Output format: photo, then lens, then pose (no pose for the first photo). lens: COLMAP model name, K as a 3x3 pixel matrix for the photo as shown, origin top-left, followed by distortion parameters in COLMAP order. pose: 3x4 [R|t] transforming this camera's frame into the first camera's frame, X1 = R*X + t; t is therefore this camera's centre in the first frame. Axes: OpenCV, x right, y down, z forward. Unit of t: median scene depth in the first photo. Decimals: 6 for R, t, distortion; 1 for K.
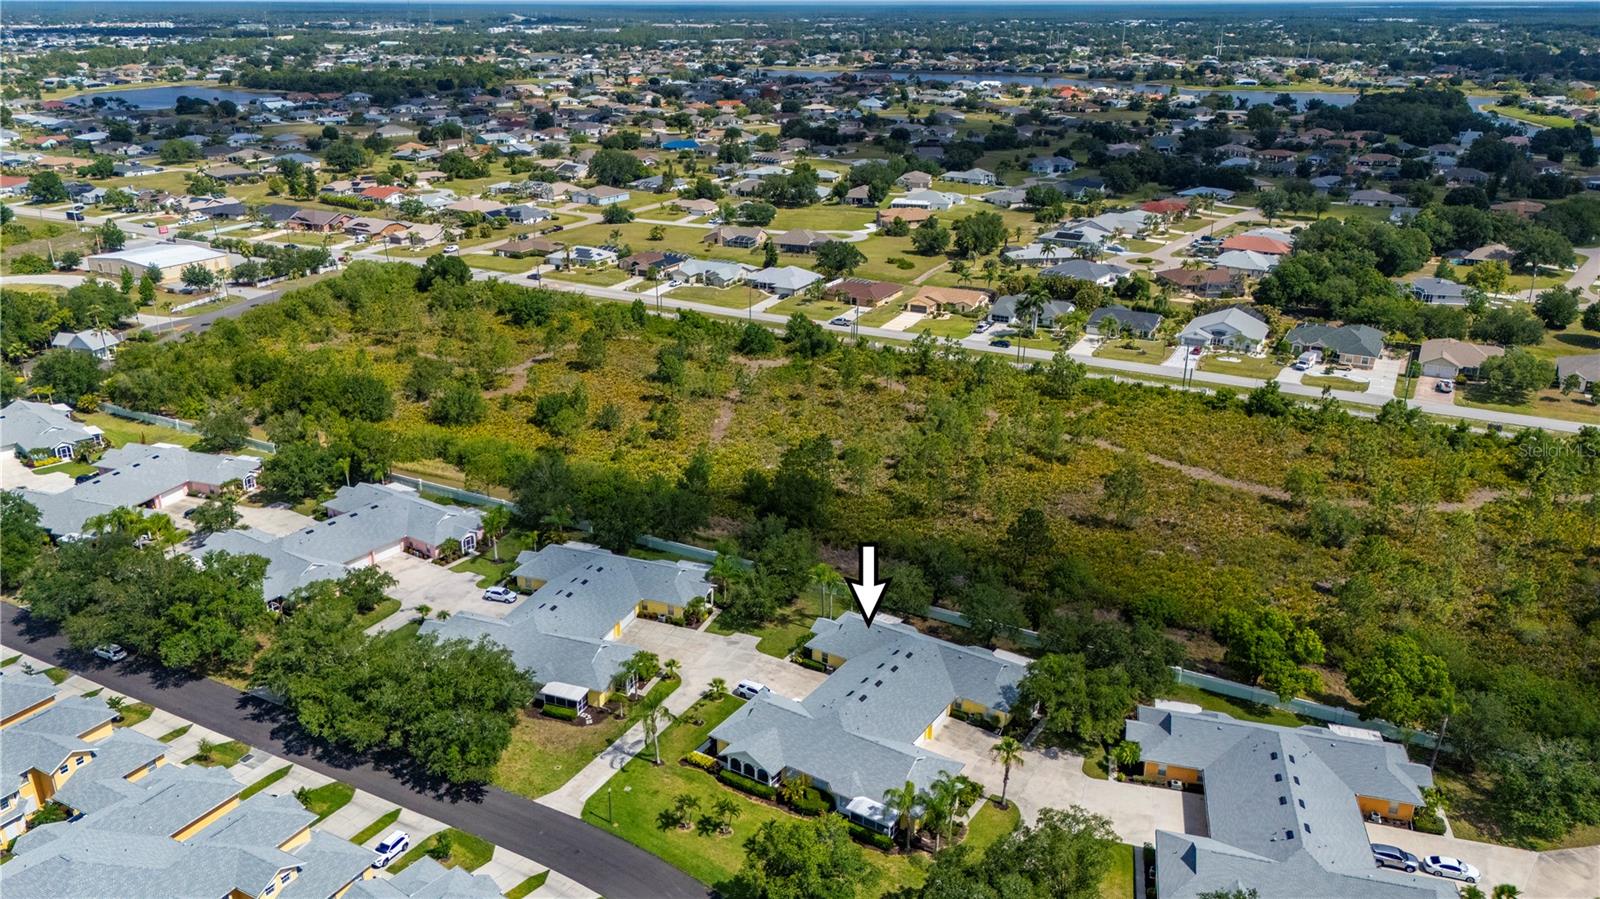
lens RADIAL K [[1178.7, 0, 800.0], [0, 1178.7, 449.5], [0, 0, 1]] dist [0.071465, -0.073289]
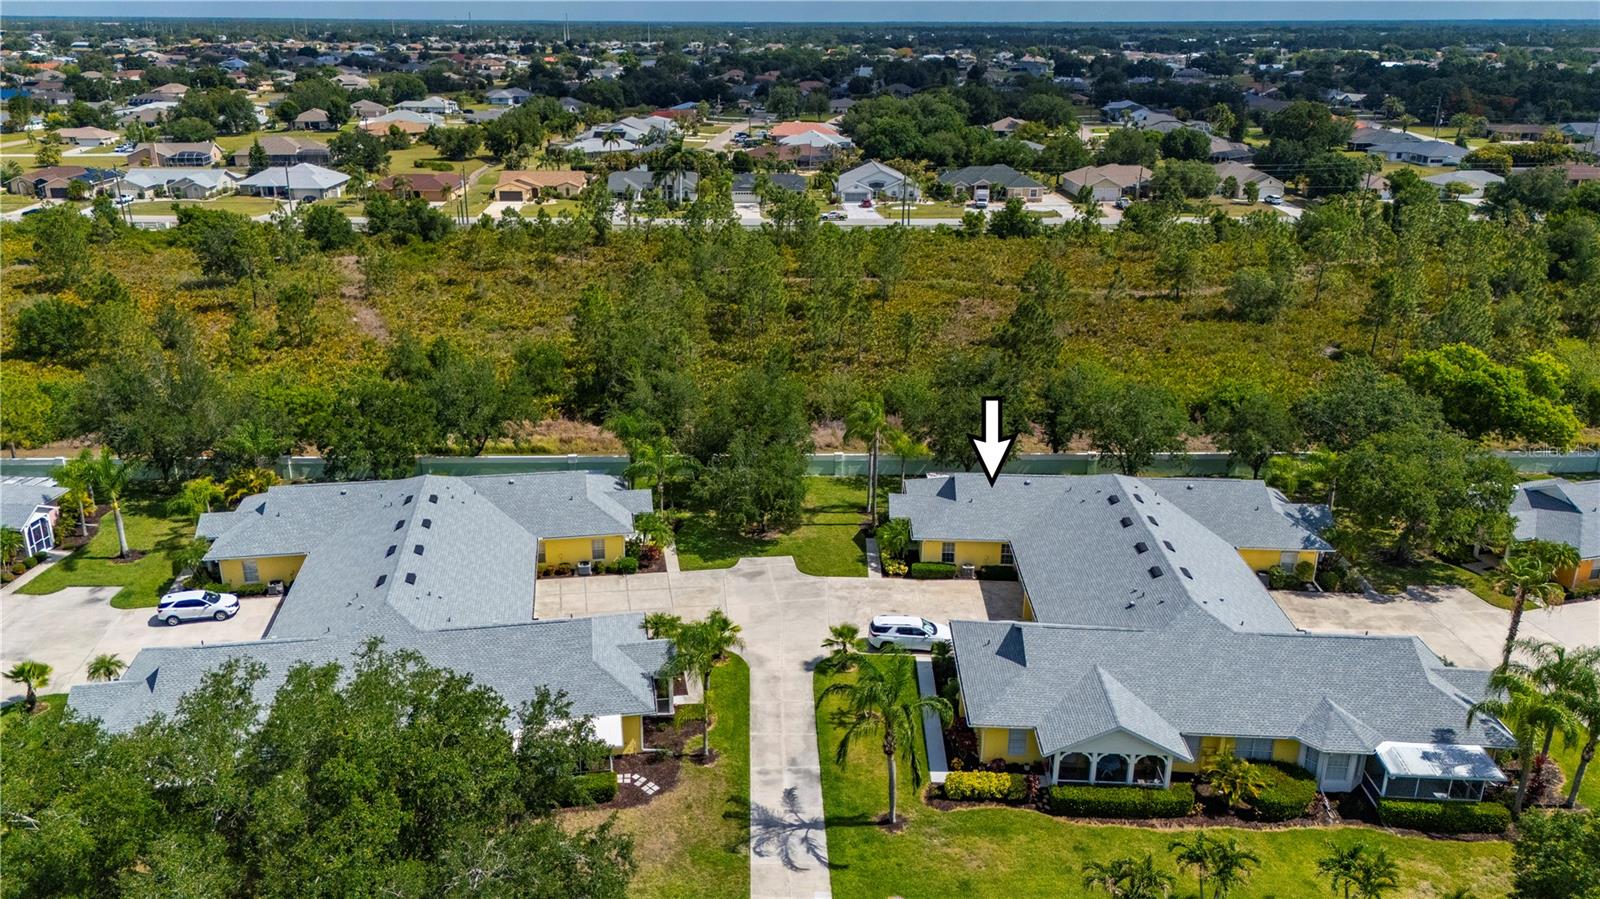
lens RADIAL K [[1178.7, 0, 800.0], [0, 1178.7, 449.5], [0, 0, 1]] dist [0.071465, -0.073289]
pose [[0.865891, -0.178943, 0.467132, -0.261224], [0.180672, 0.982666, 0.041528, 0.089188], [-0.466466, 0.048439, 0.883212, 0.515117]]
